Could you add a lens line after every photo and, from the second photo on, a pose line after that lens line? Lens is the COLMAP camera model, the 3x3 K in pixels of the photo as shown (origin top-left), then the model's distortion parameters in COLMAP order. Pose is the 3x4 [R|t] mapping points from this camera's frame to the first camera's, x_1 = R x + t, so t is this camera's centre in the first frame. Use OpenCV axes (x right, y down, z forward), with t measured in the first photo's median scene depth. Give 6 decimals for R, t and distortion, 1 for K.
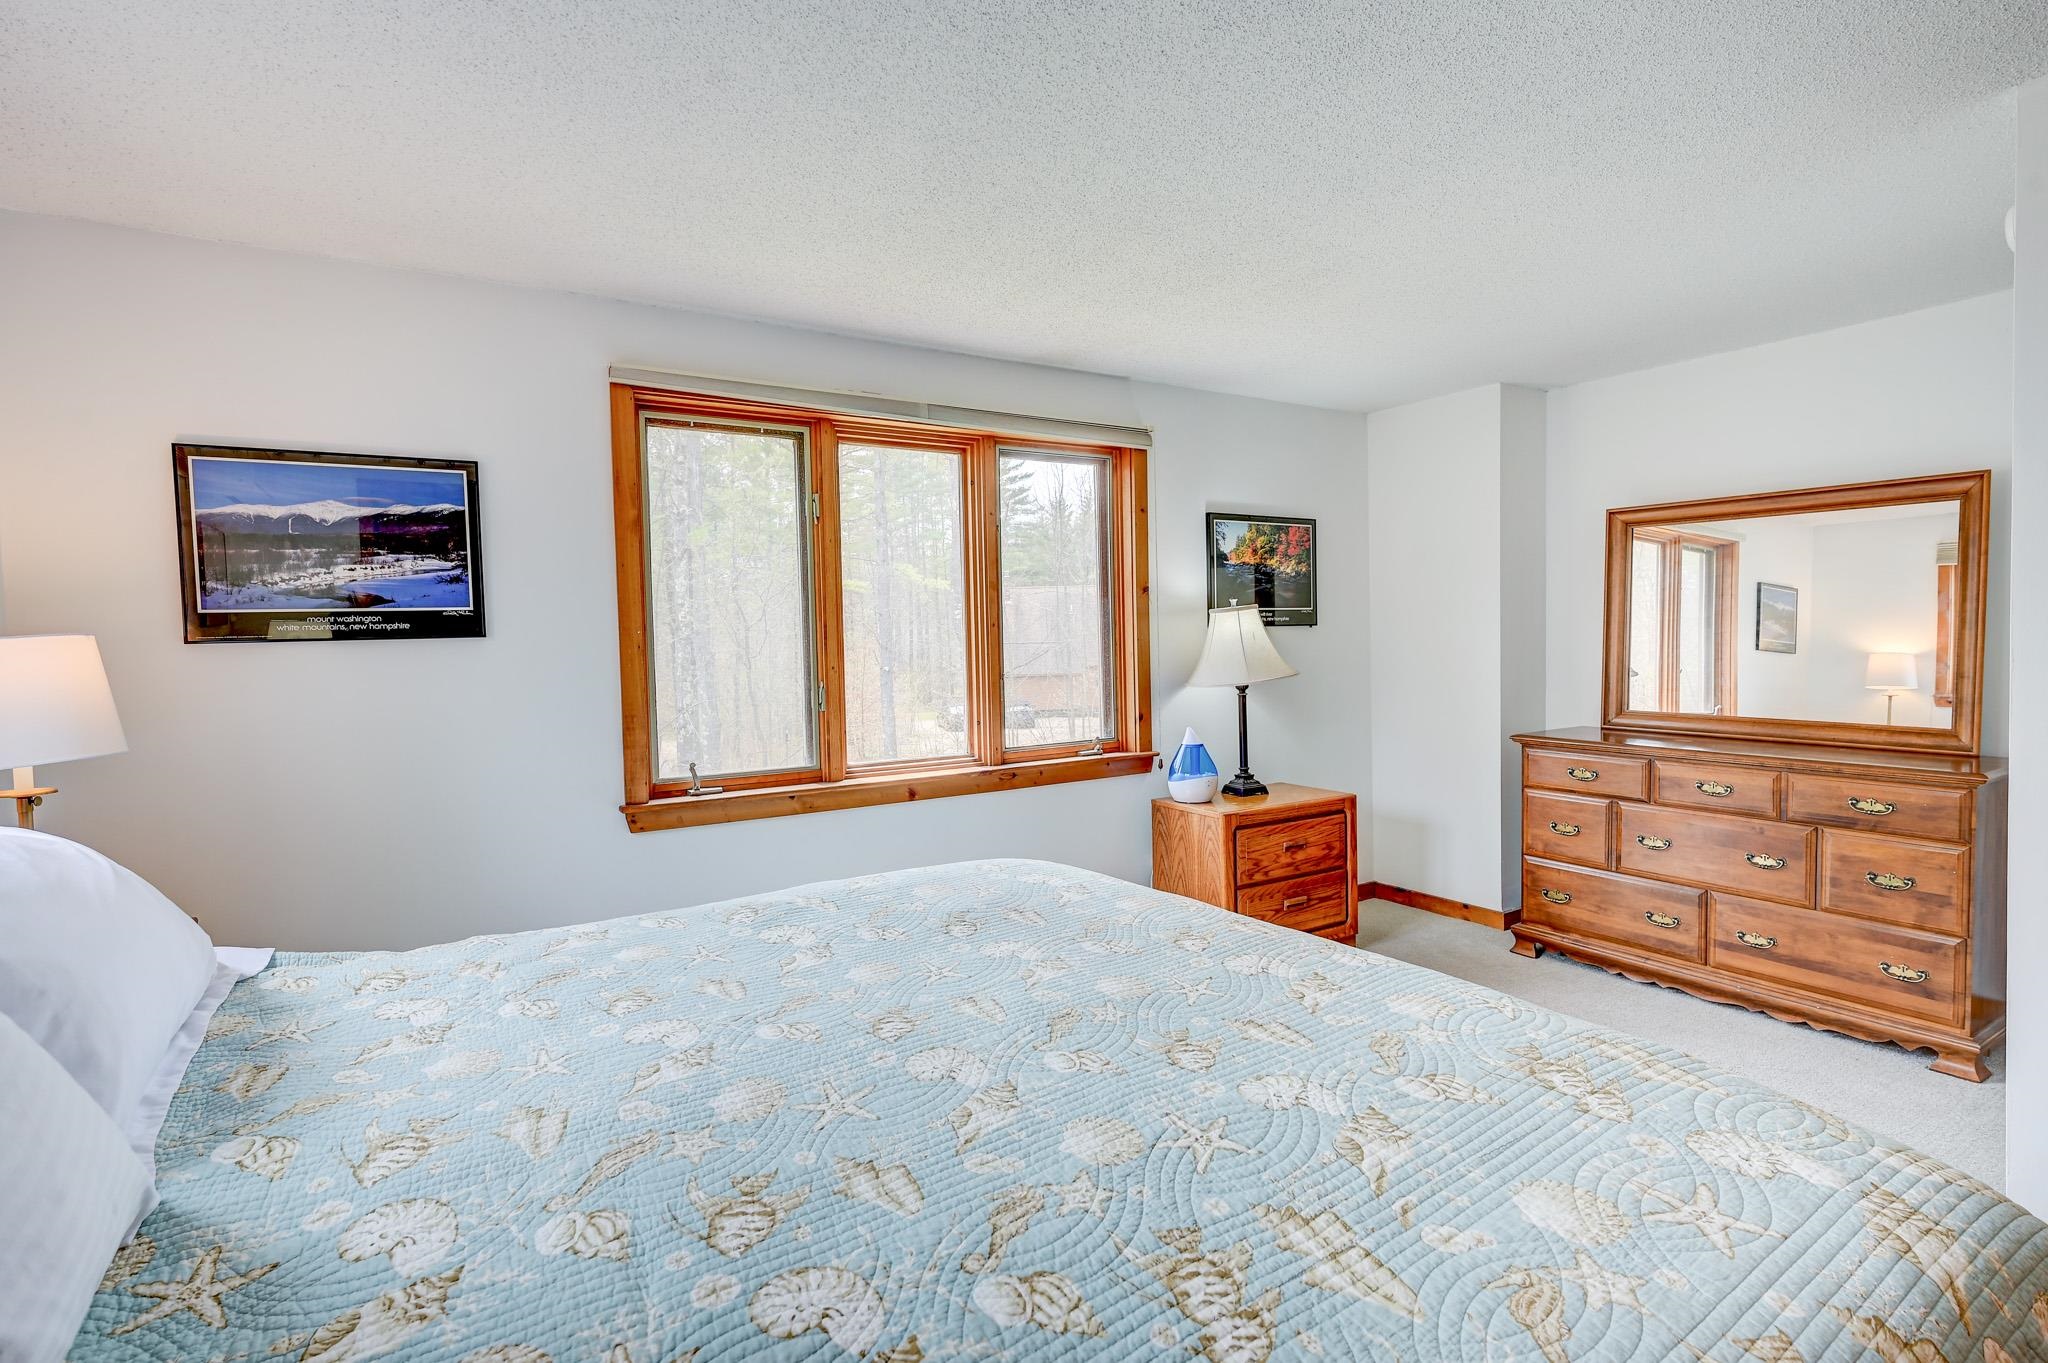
lens RADIAL K [[990.6, 0, 1033.2], [0, 990.6, 689.2], [0, 0, 1]] dist [-0.003658, -0.000618]
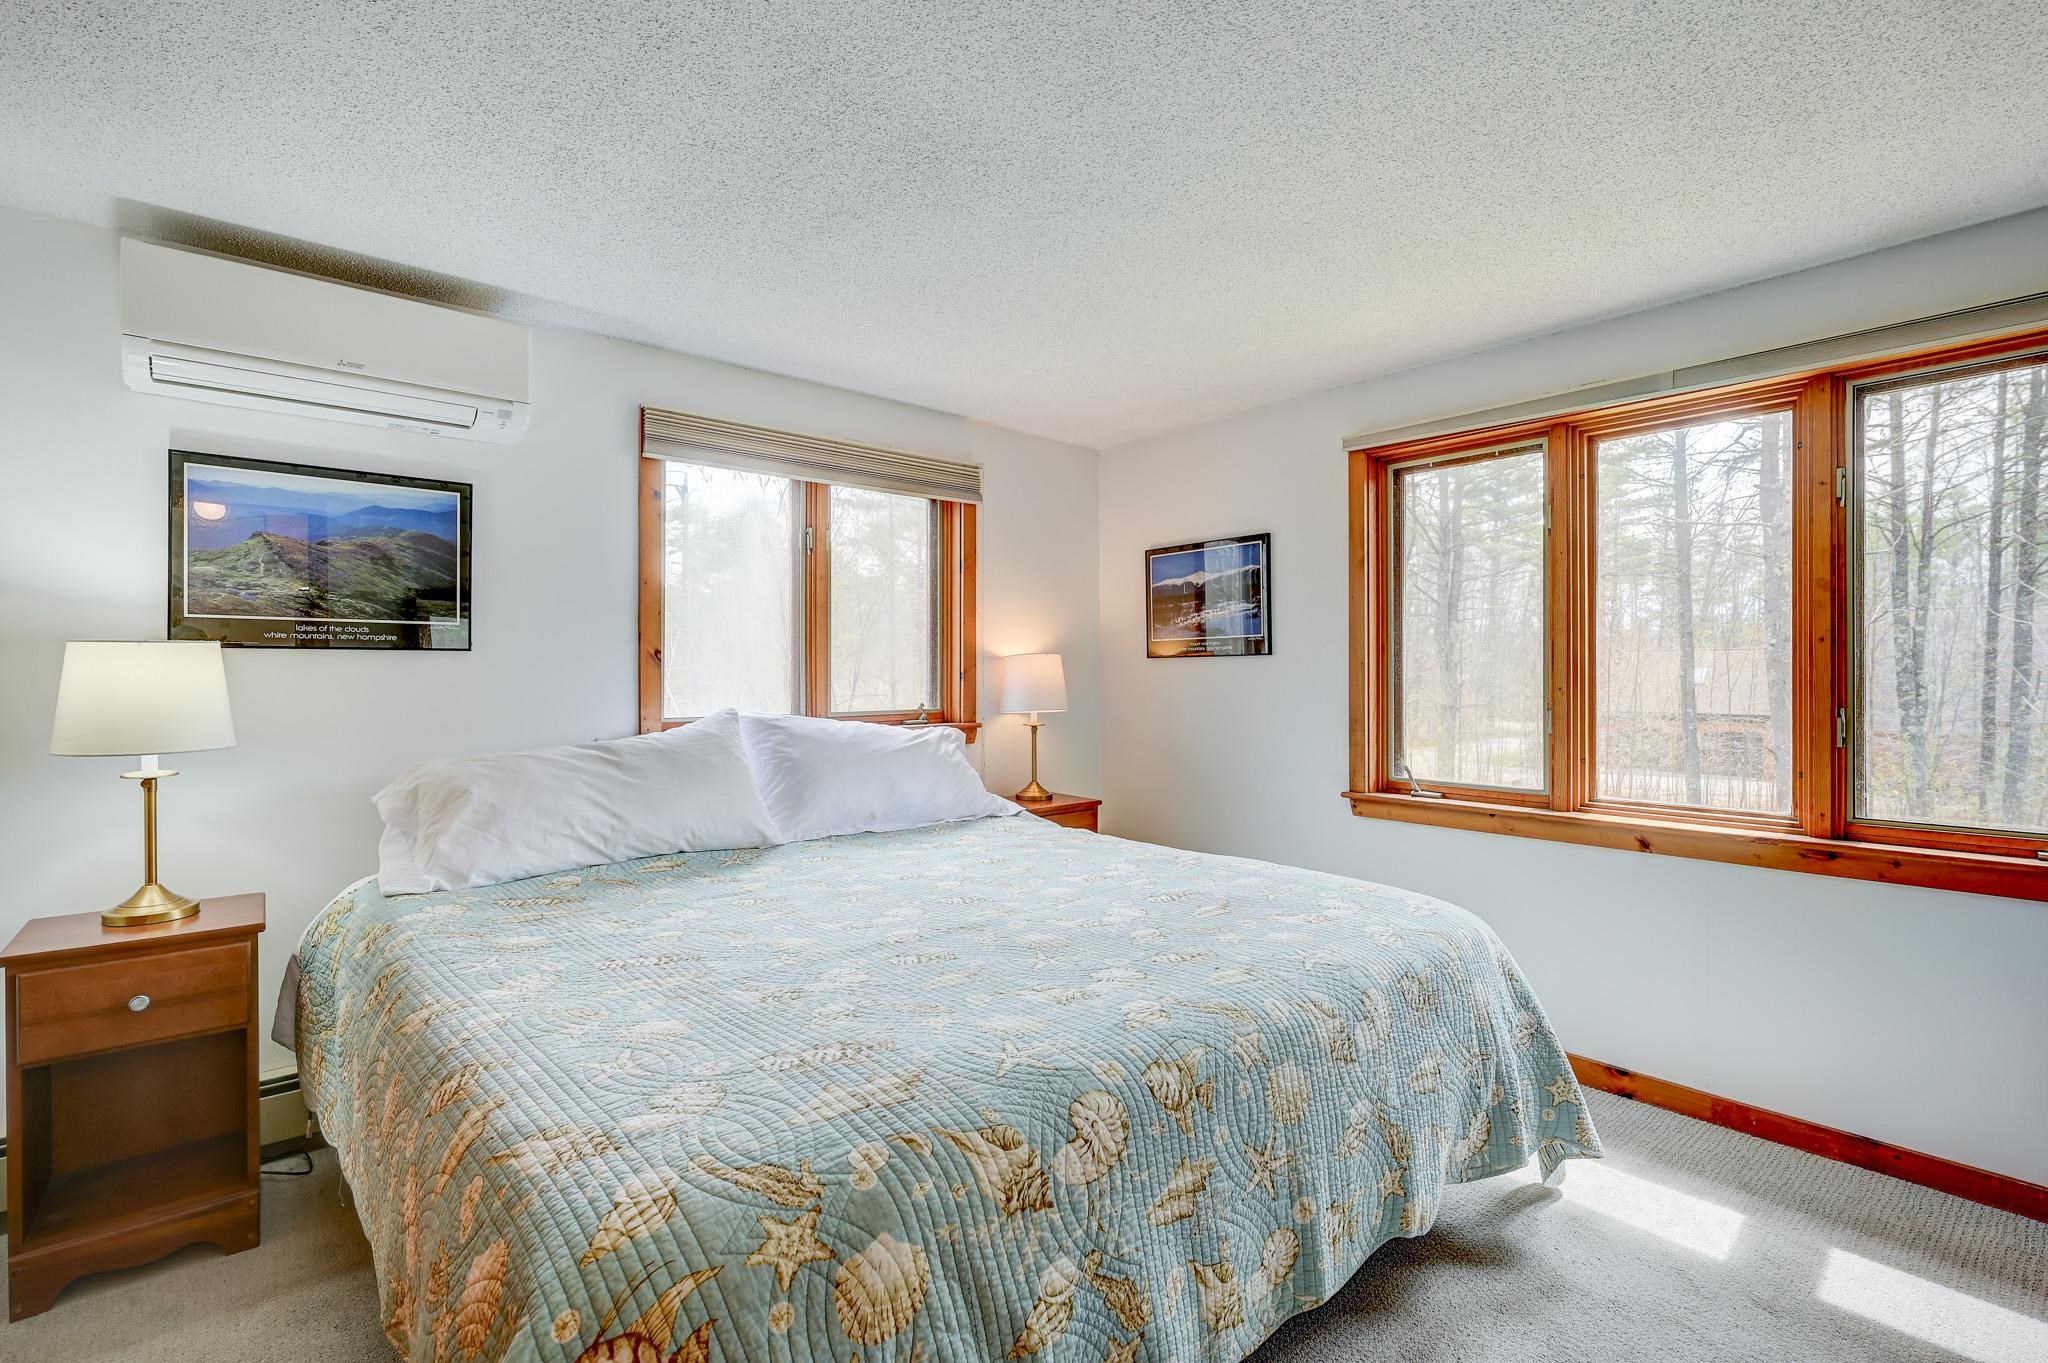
lens RADIAL K [[920.0, 0, 1033.9], [0, 920.0, 672.1], [0, 0, 1]] dist [-0.004117, -0.000343]
pose [[0.157725, 0.021521, -0.987249, 0.626629], [-0.051544, 0.998579, 0.013533, -0.025517], [0.986137, 0.048753, 0.158610, 0.409096]]
